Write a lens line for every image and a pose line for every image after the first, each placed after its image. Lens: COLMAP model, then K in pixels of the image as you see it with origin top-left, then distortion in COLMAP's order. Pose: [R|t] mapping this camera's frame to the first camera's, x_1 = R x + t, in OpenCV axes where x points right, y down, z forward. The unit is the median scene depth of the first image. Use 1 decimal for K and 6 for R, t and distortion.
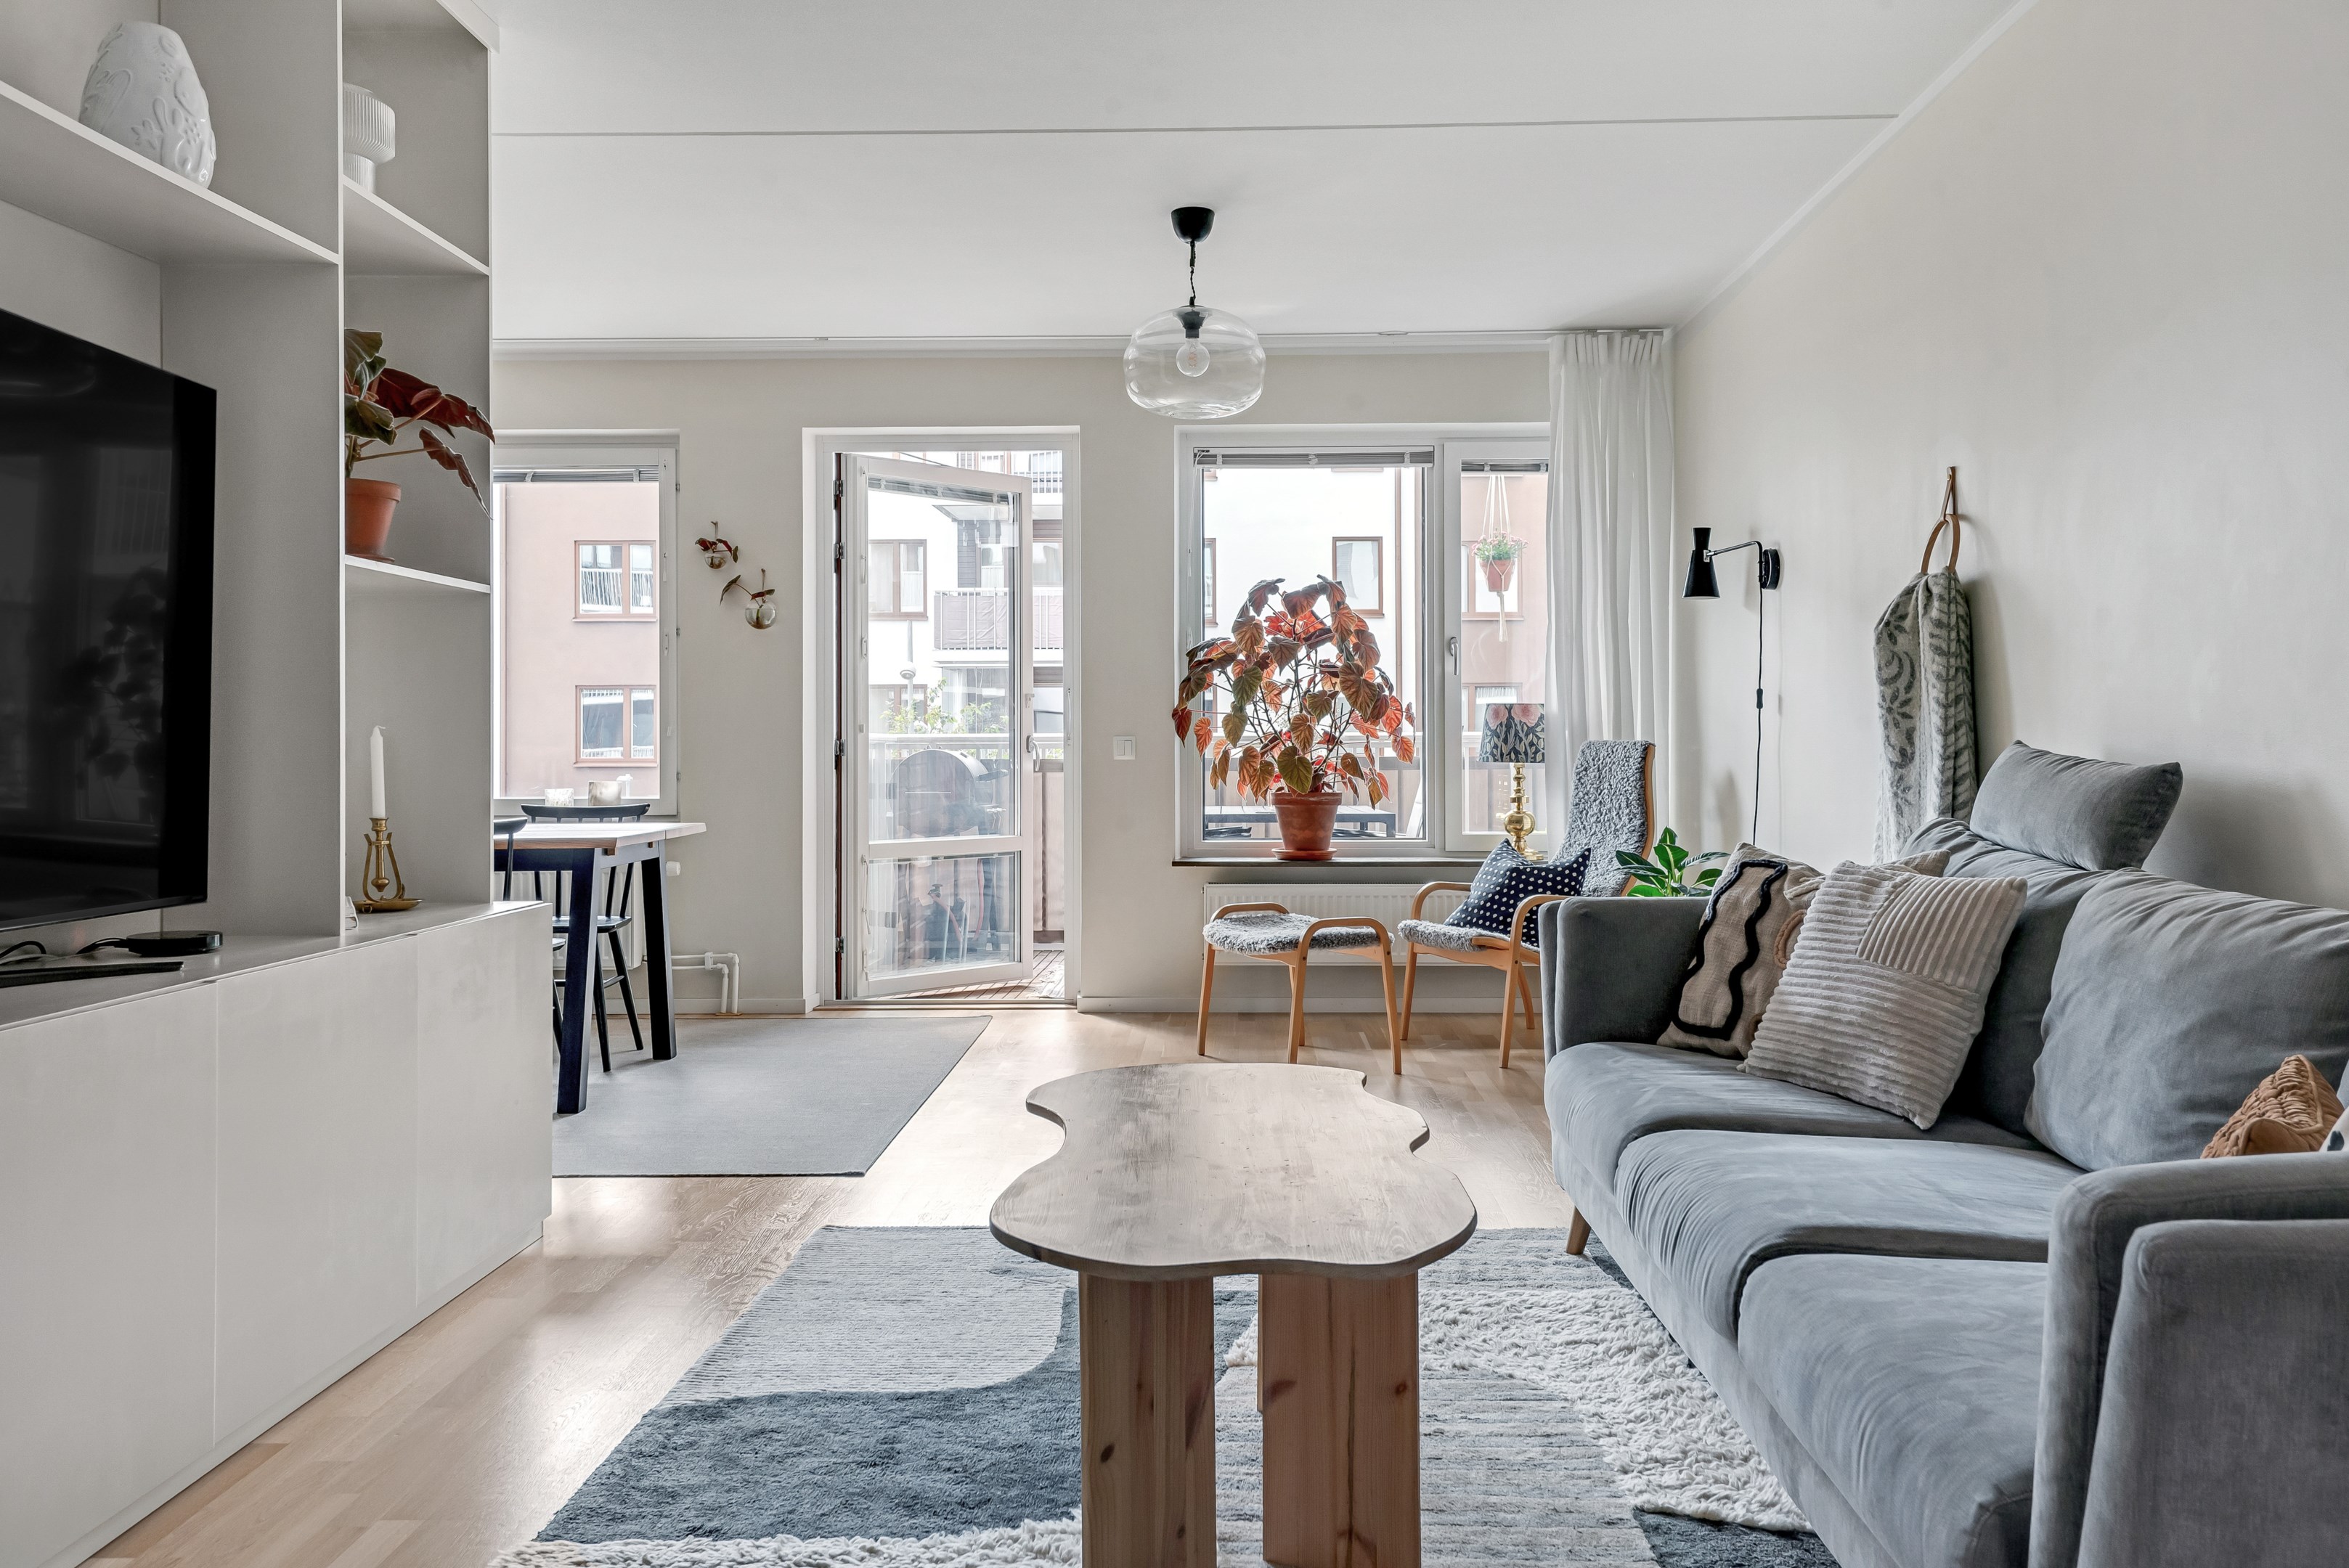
lens RADIAL K [[1640.0, 0, 1171.9], [0, 1640.0, 740.2], [0, 0, 1]] dist [0.011739, 0.003714]
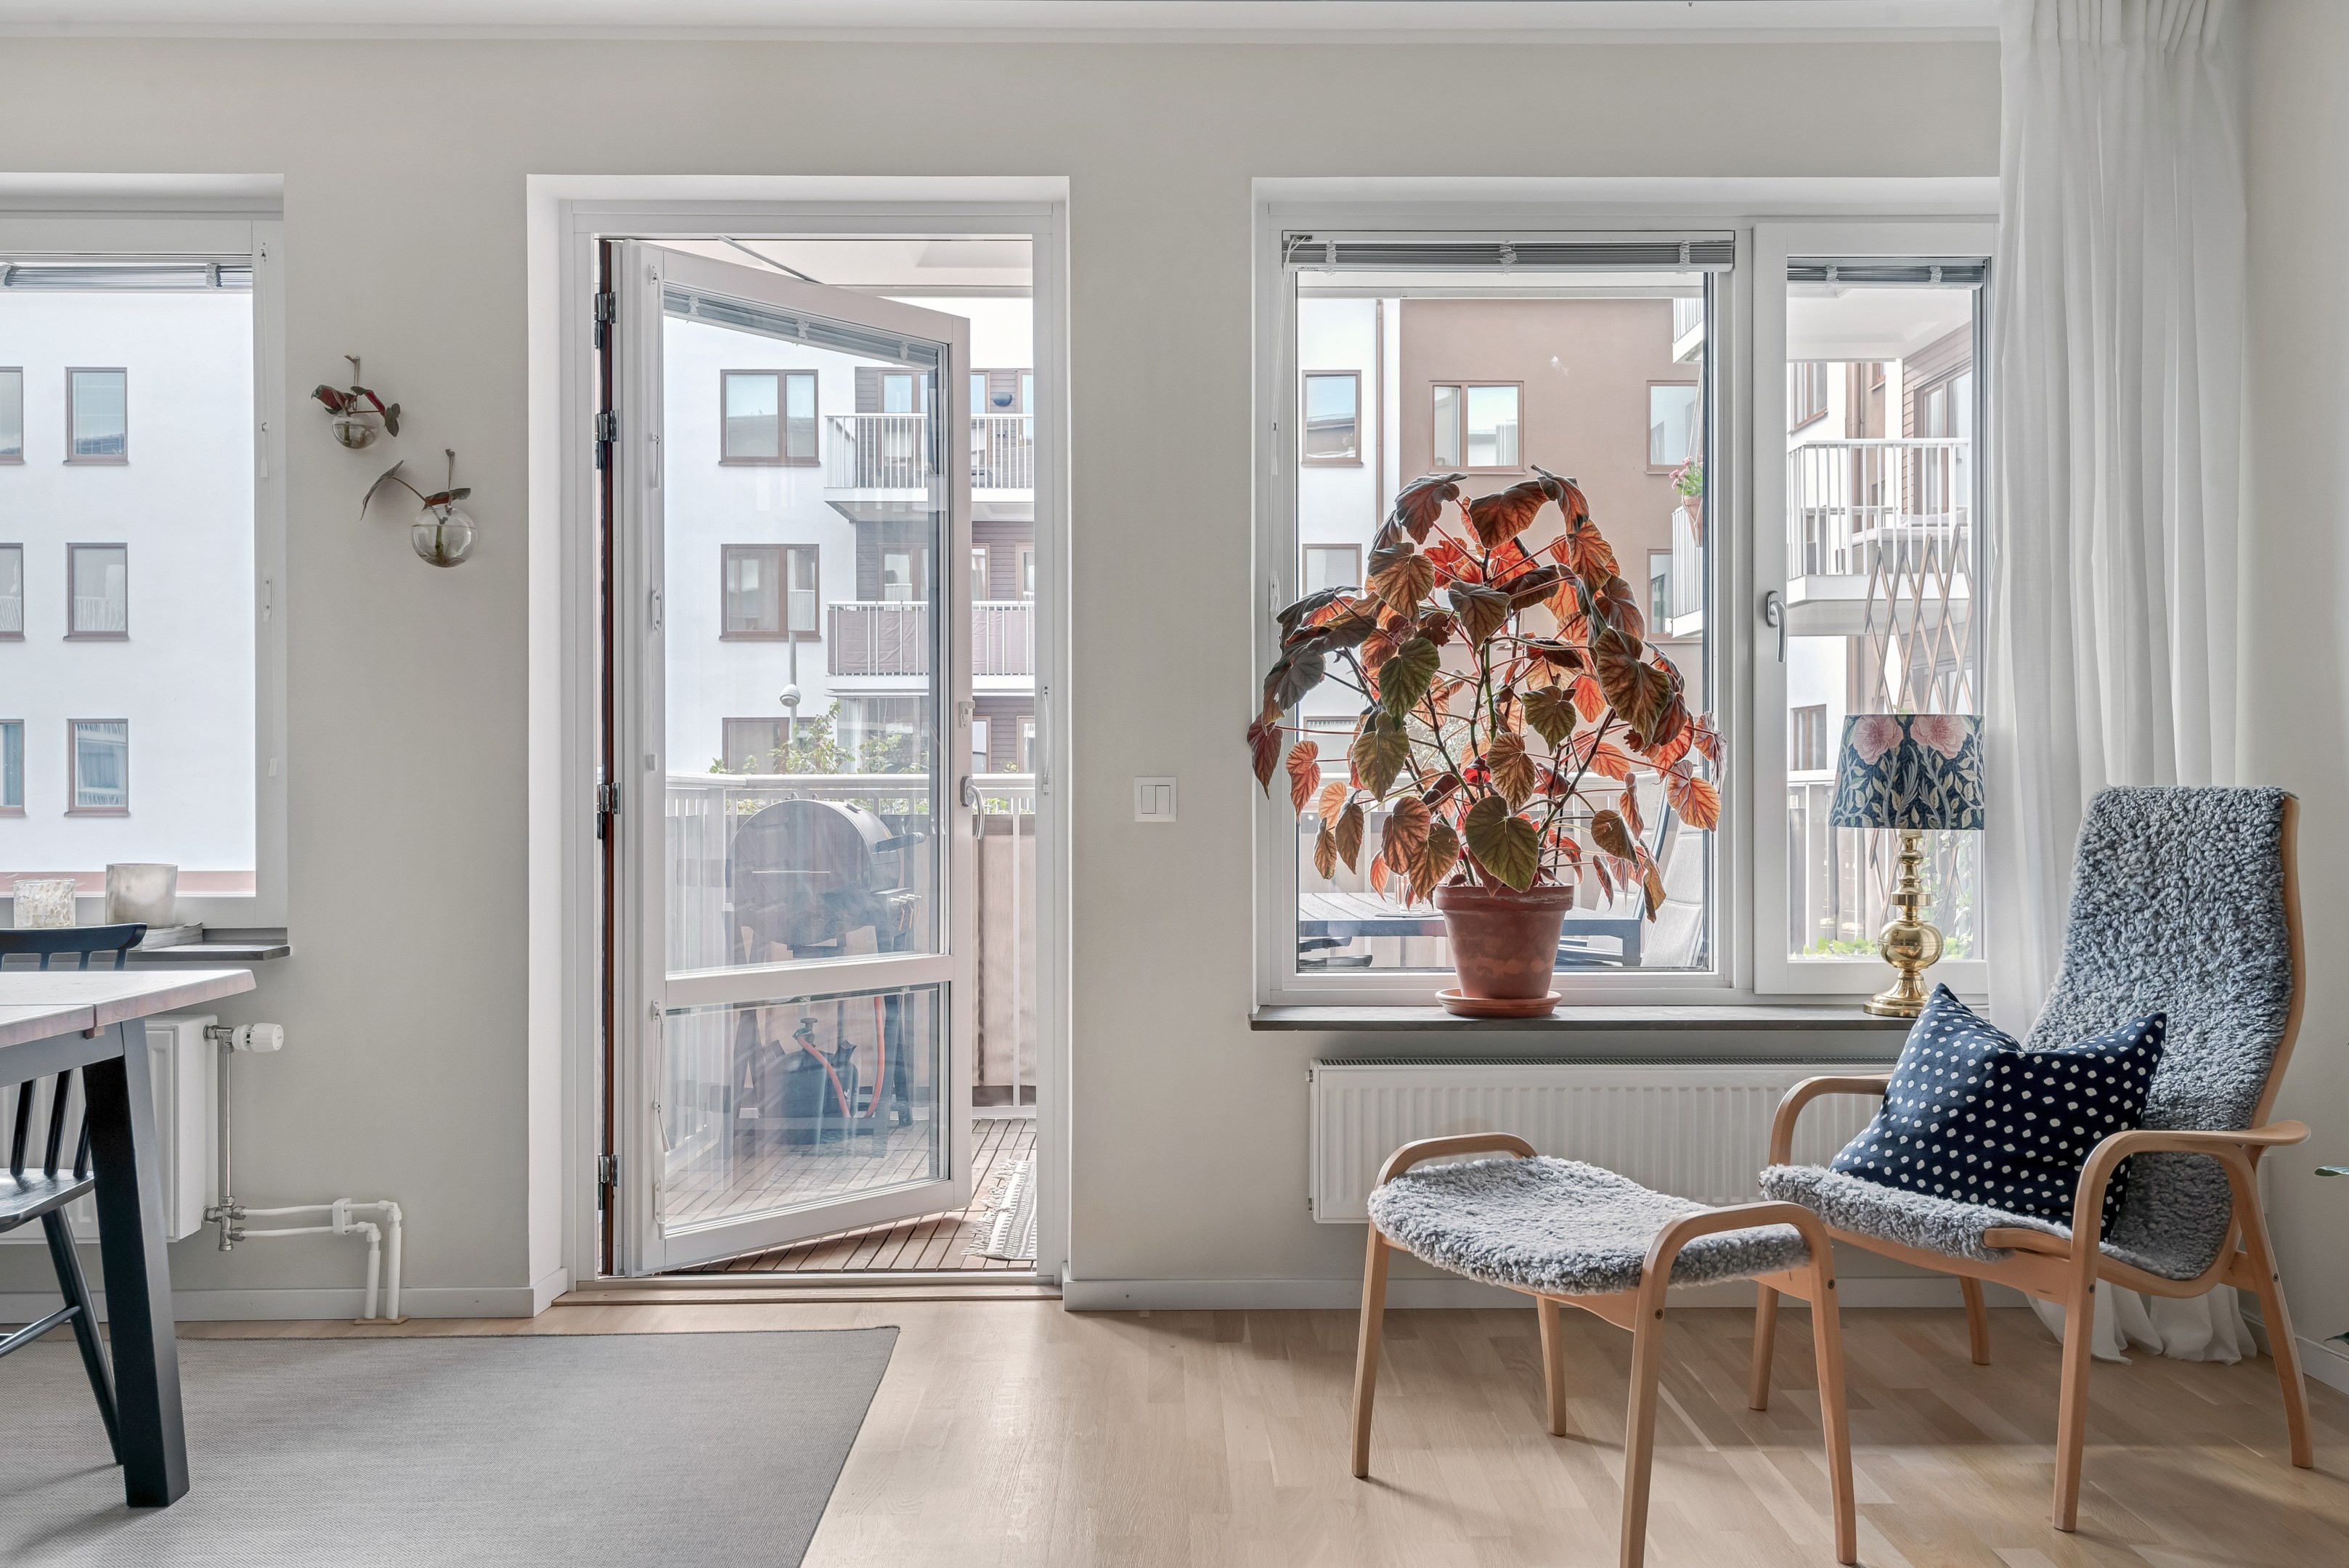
lens RADIAL K [[1852.9, 0, 1171.3], [0, 1852.9, 791.2], [0, 0, 1]] dist [0.029872, -0.021065]
pose [[0.999285, 0.000480, 0.037812, -0.046014], [-0.000649, 0.999990, 0.004445, -0.000672], [-0.037809, -0.004466, 0.999275, 0.411472]]
